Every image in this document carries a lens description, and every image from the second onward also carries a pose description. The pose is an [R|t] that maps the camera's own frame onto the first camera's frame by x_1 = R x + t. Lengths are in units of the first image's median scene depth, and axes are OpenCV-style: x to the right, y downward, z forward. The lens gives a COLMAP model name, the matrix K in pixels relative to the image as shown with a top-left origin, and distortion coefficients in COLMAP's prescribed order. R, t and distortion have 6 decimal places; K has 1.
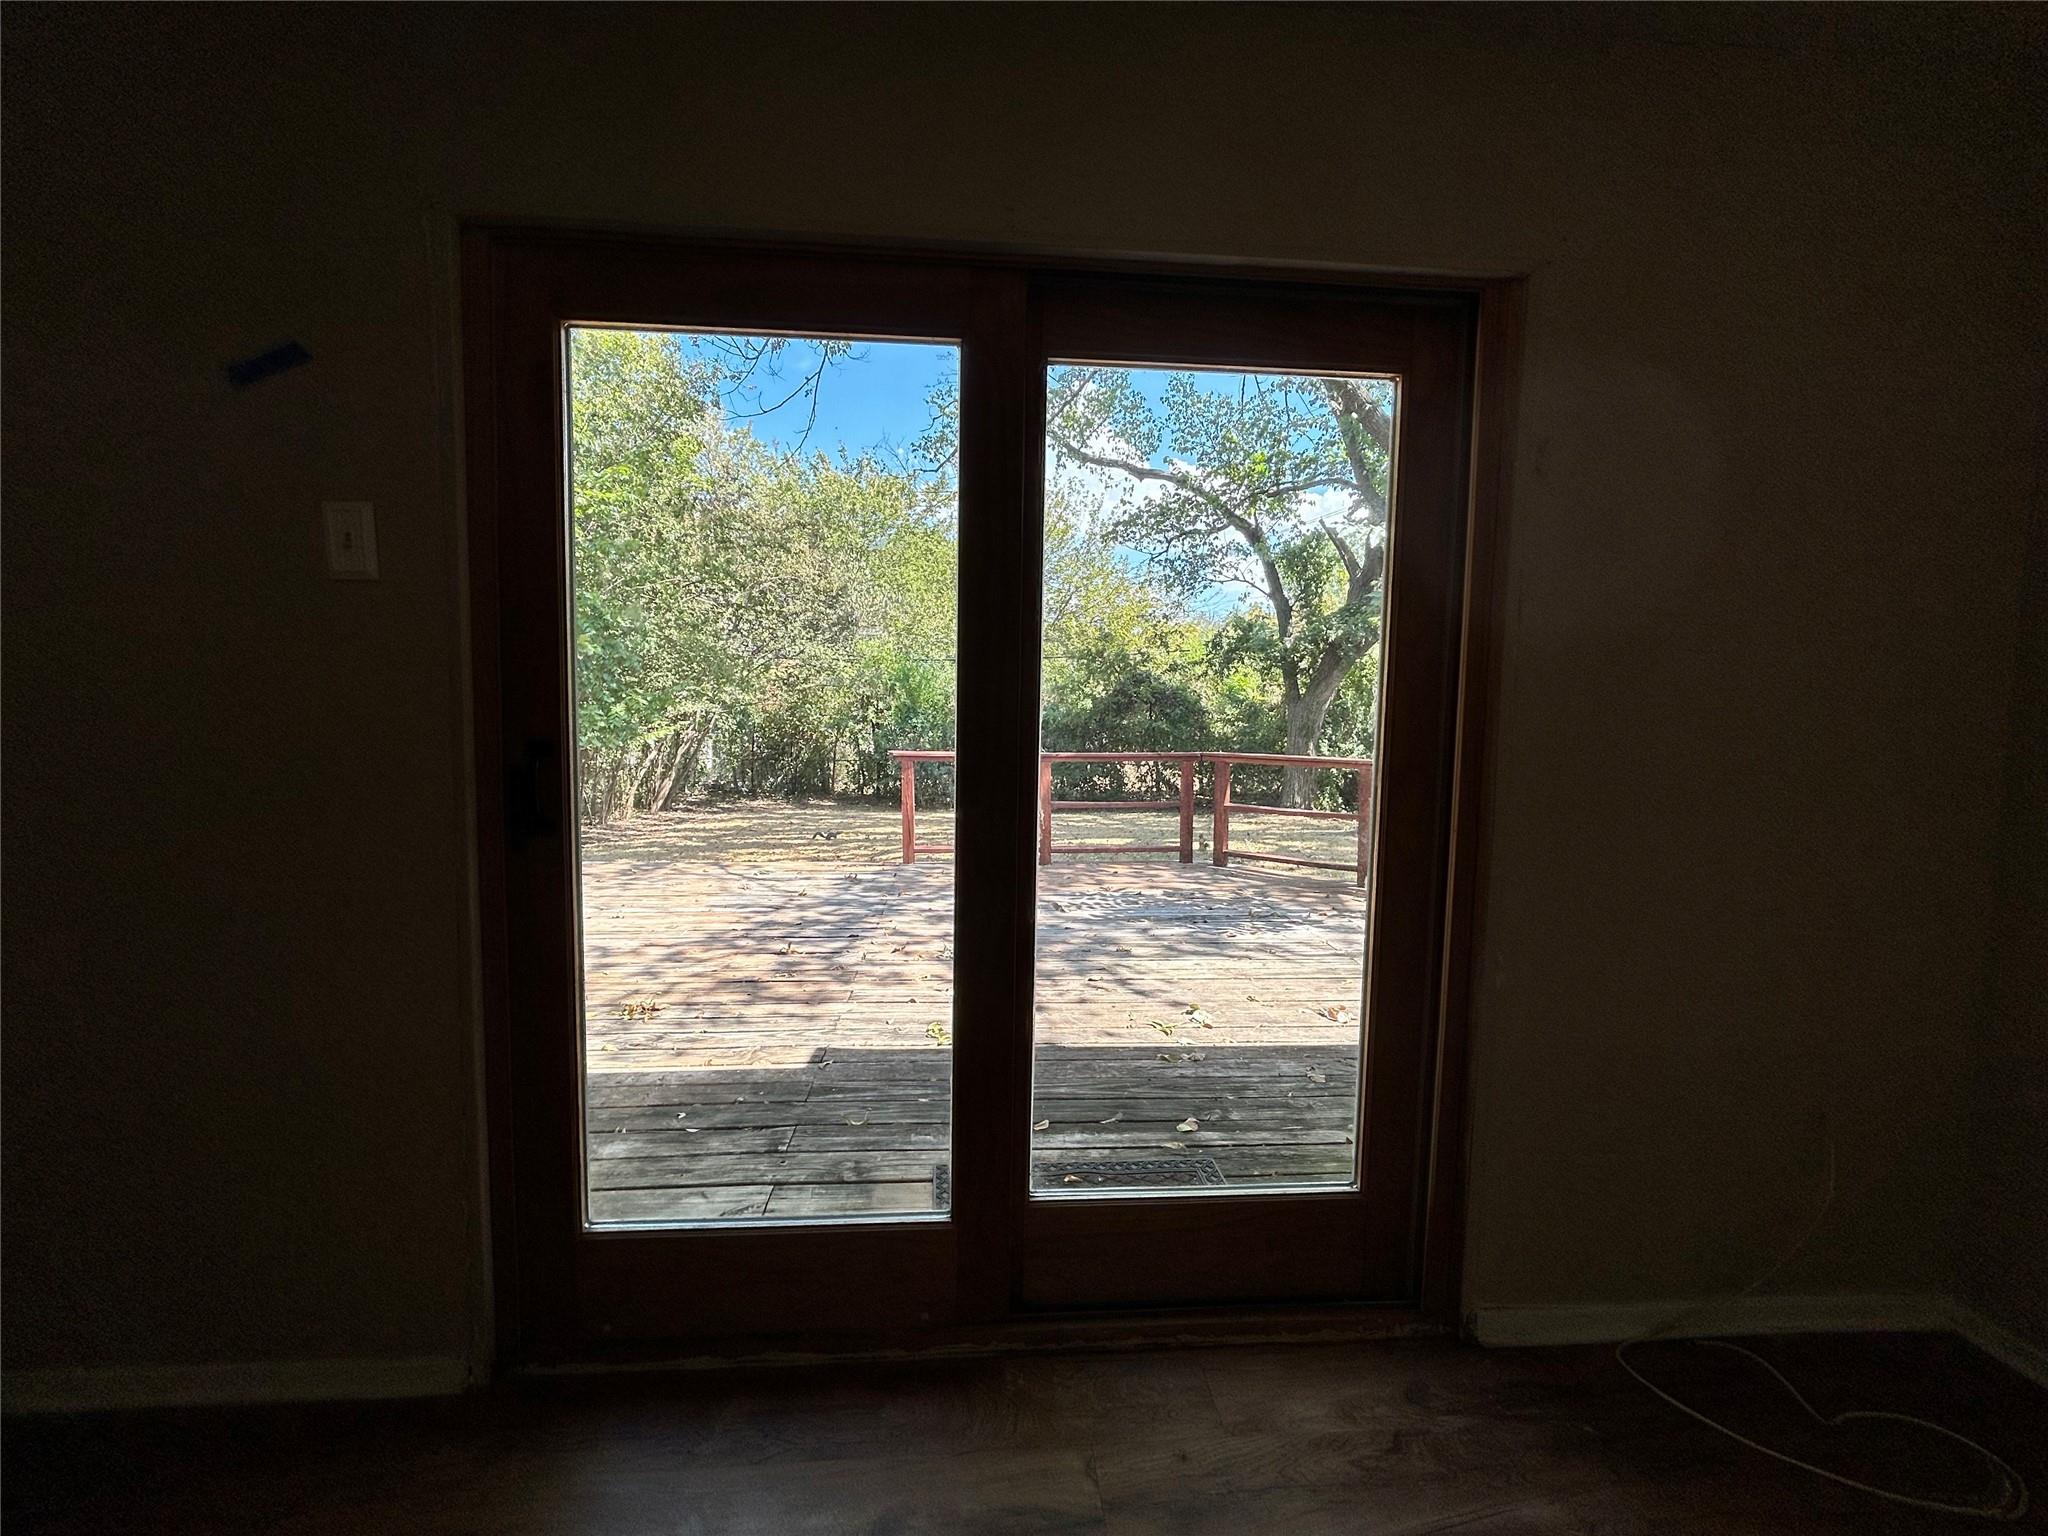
lens RADIAL K [[816.3, 0, 1024.0], [0, 816.3, 768.0], [0, 0, 1]] dist [-0.003360, -0.000730]
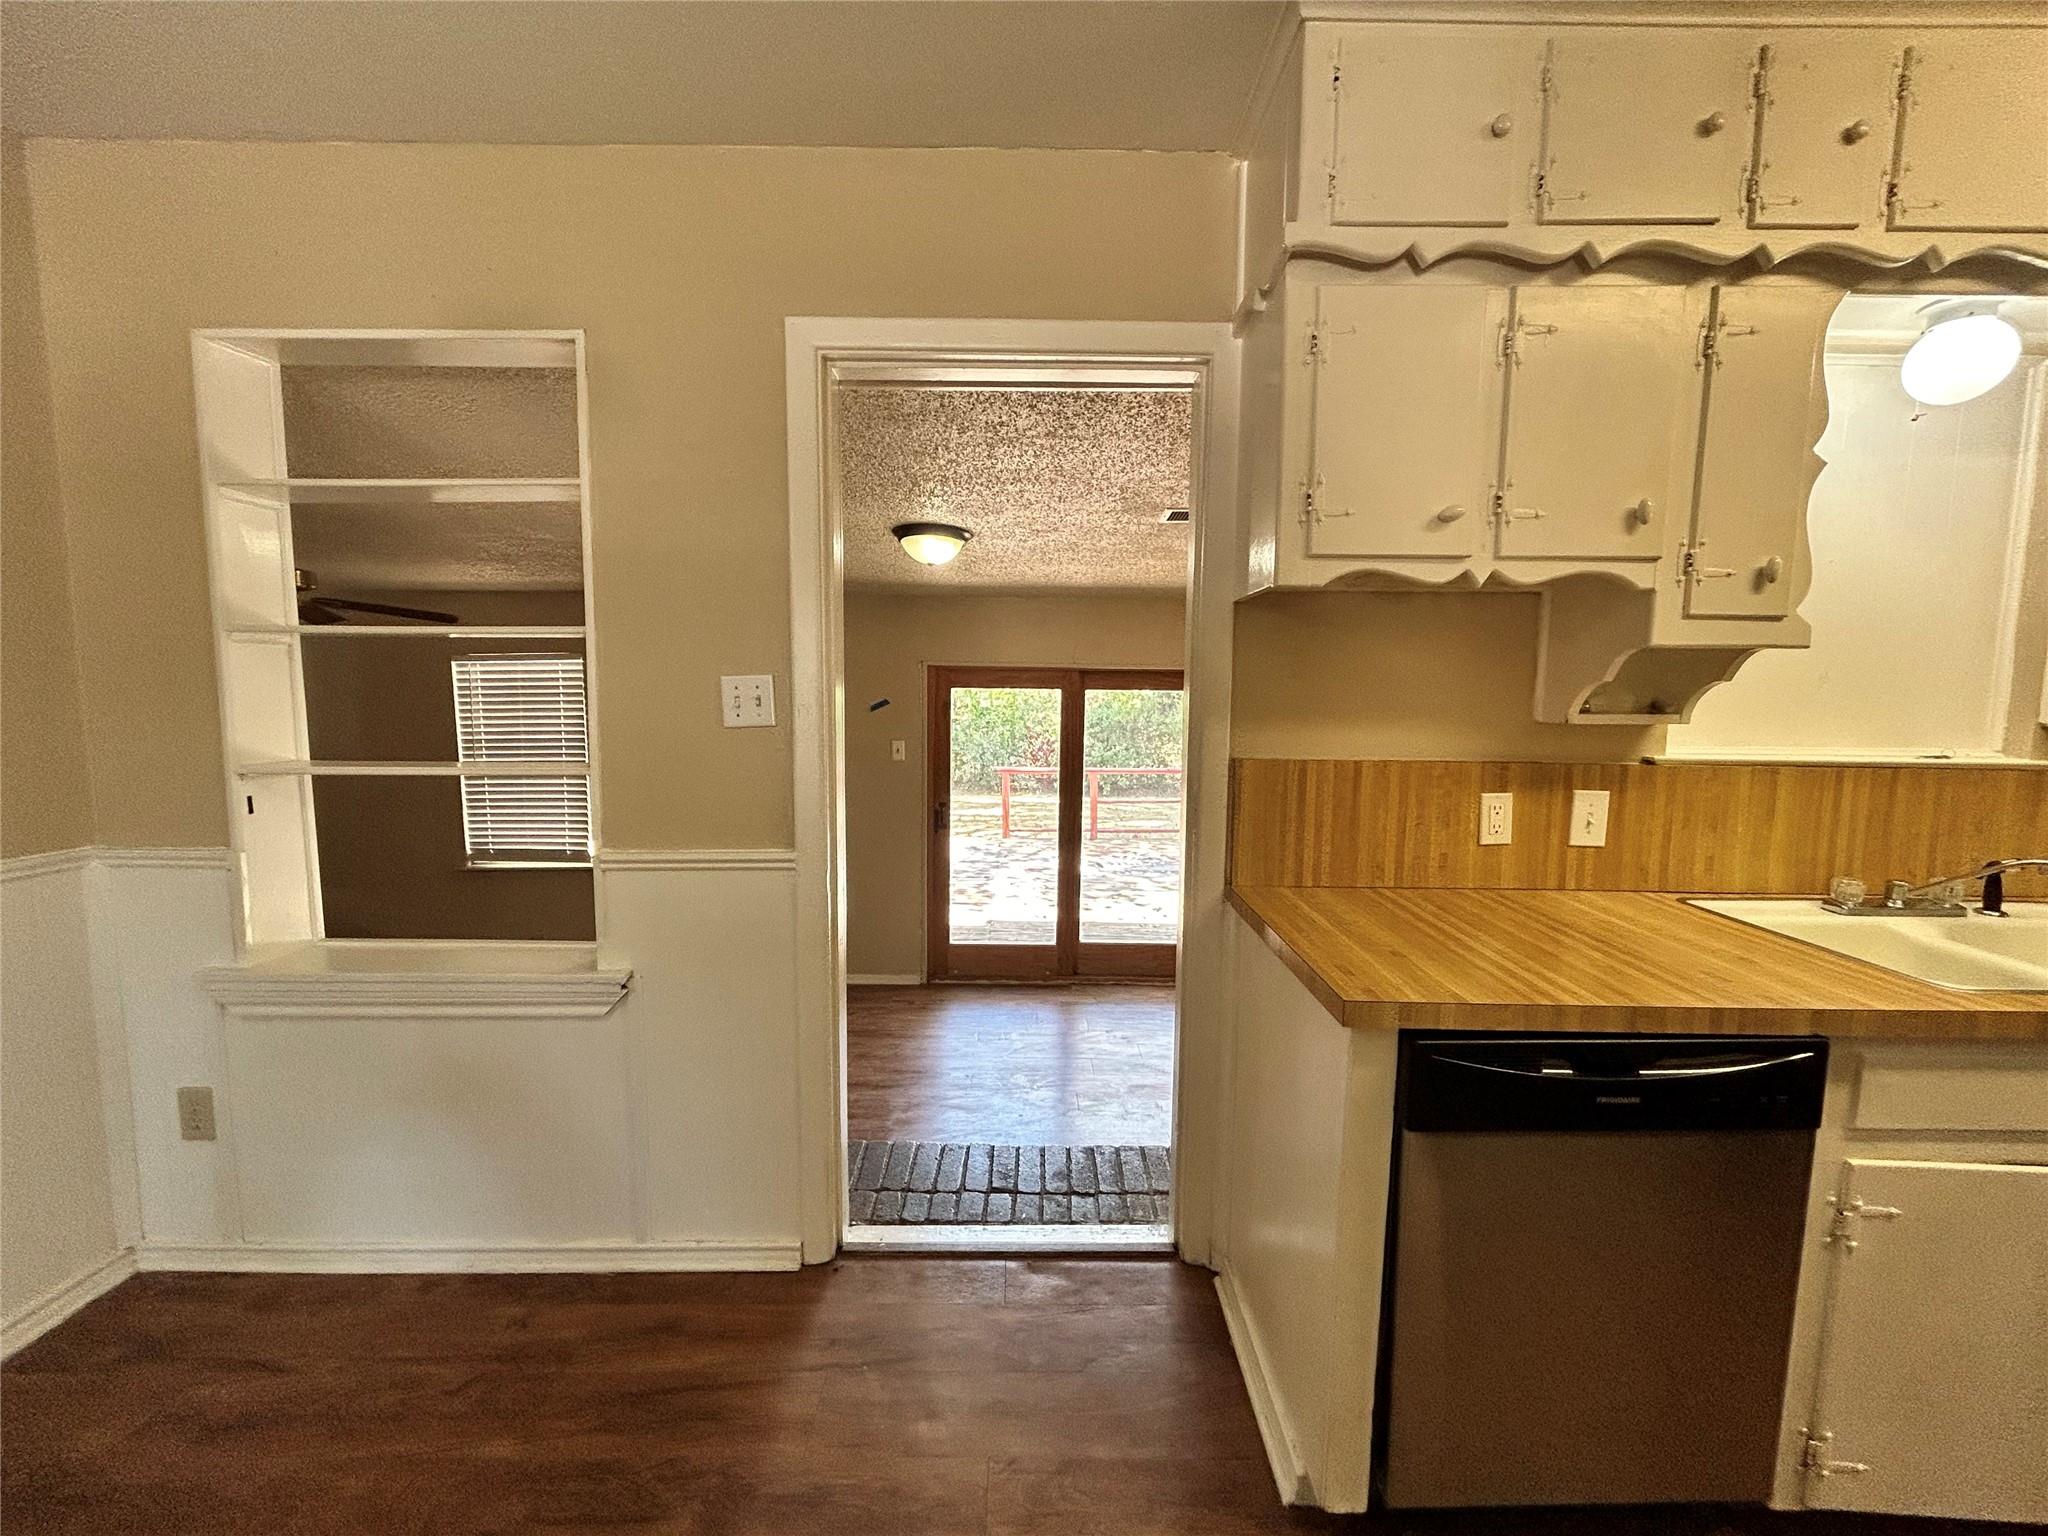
lens RADIAL K [[816.6, 0, 1021.1], [0, 816.6, 769.7], [0, 0, 1]] dist [-0.000120, -0.000205]
pose [[0.997184, -0.000935, -0.074992, 0.019767], [0.003121, 0.999574, 0.029032, -0.252584], [0.074933, -0.029185, 0.996761, -2.319236]]
